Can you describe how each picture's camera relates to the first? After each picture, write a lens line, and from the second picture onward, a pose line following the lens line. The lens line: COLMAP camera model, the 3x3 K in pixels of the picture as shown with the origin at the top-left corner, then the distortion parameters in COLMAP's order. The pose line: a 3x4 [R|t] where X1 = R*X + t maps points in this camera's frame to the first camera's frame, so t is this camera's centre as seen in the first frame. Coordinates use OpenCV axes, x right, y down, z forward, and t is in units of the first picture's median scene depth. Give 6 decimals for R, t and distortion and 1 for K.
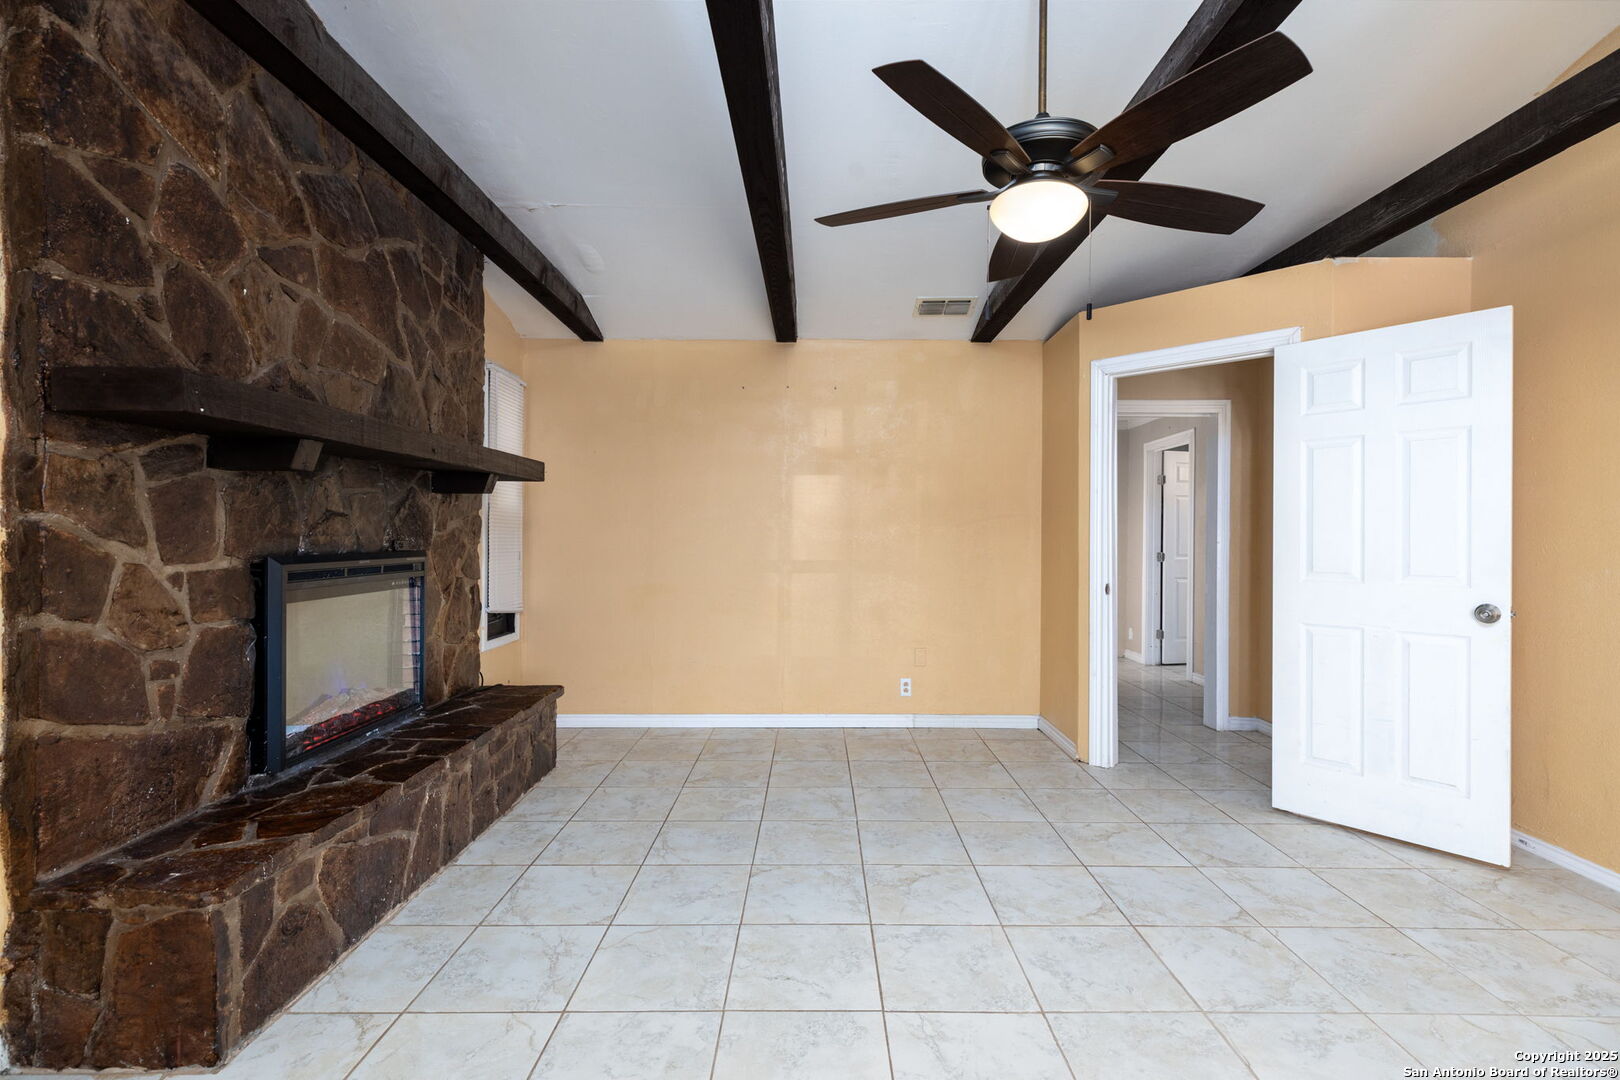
lens RADIAL K [[711.7, 0, 812.3], [0, 711.7, 544.0], [0, 0, 1]] dist [0.007185, -0.000958]
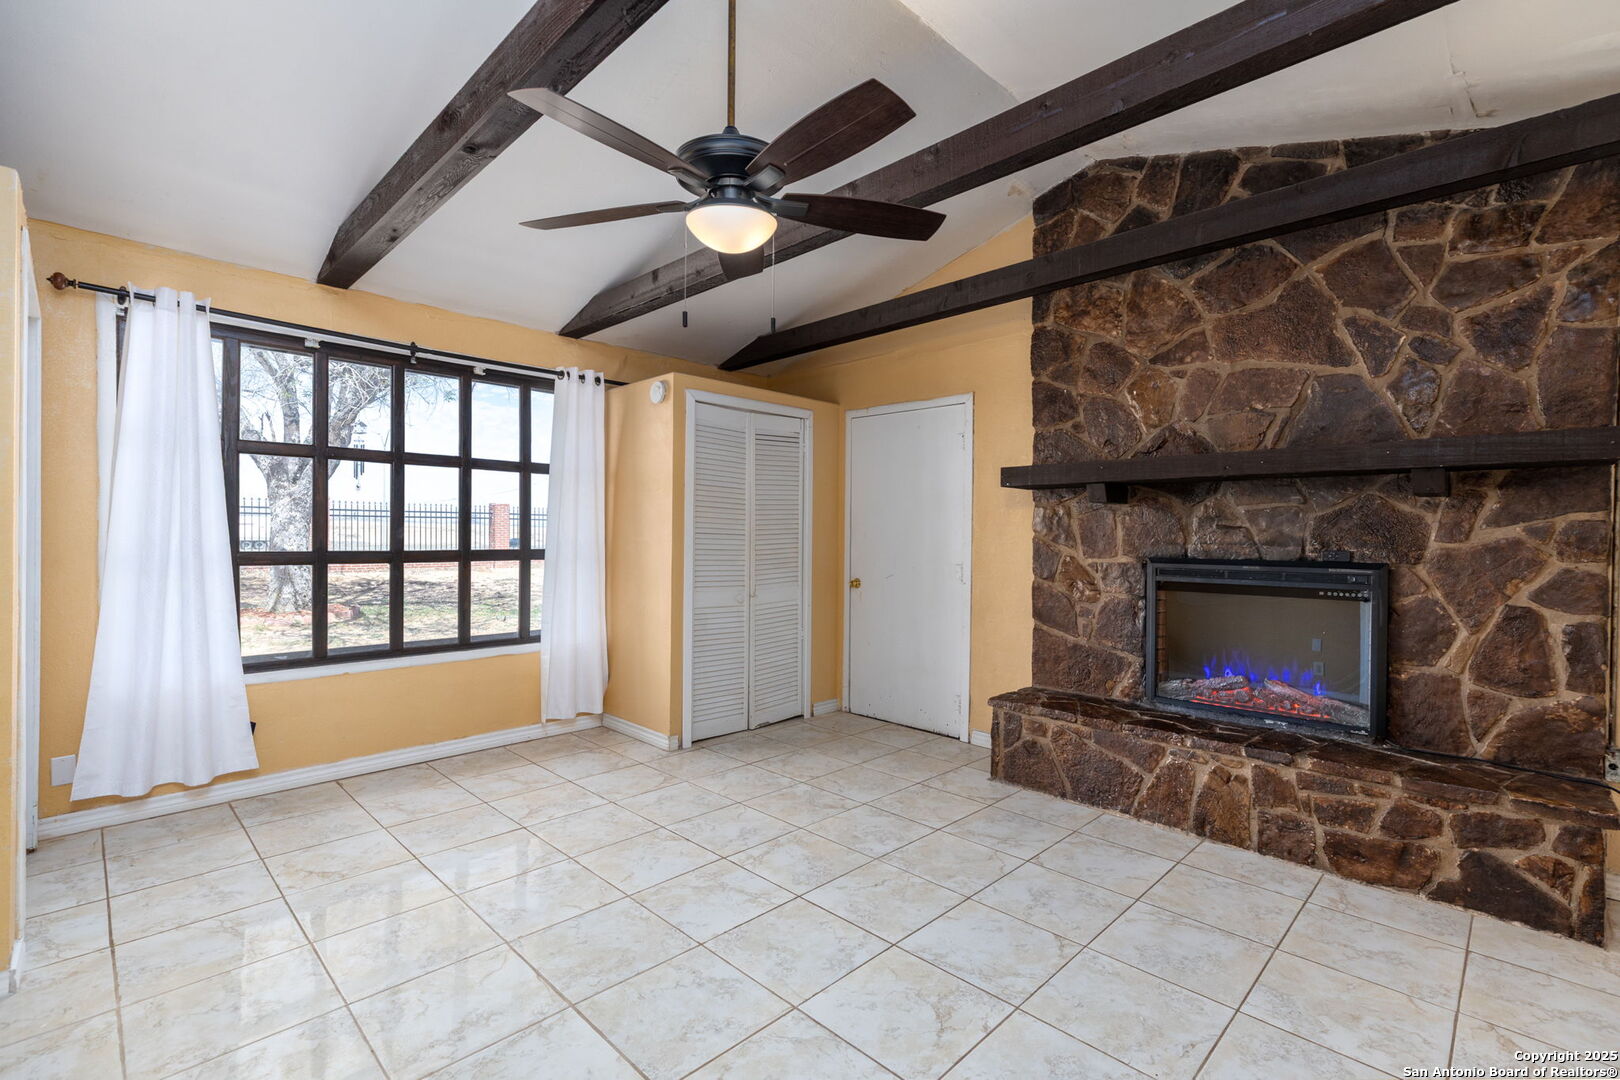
lens RADIAL K [[711.7, 0, 812.3], [0, 711.7, 544.0], [0, 0, 1]] dist [0.007185, -0.000958]
pose [[-0.697026, -0.008875, -0.716991, 0.912913], [-0.026121, 0.999574, 0.013021, -0.012185], [0.716570, 0.027804, -0.696961, 1.693817]]
